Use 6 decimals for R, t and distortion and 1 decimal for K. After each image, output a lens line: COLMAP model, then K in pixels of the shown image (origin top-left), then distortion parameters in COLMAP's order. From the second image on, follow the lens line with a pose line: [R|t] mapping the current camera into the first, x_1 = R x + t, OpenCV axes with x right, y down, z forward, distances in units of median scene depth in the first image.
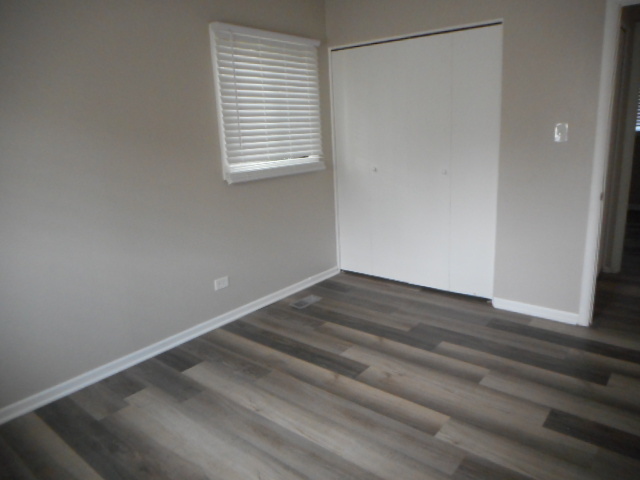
lens RADIAL K [[468.4, 0, 319.5], [0, 468.4, 234.2], [0, 0, 1]] dist [-0.020648, -0.003157]
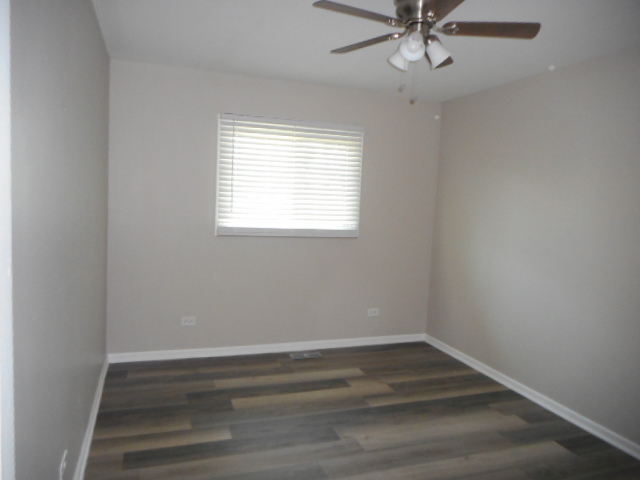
lens RADIAL K [[465.9, 0, 327.7], [0, 465.9, 236.6], [0, 0, 1]] dist [0.004597, -0.000862]
pose [[-0.508193, 0.088828, -0.856650, 0.820361], [-0.216447, 0.949569, 0.226867, -0.265348], [0.833601, 0.300712, -0.463338, 0.943181]]
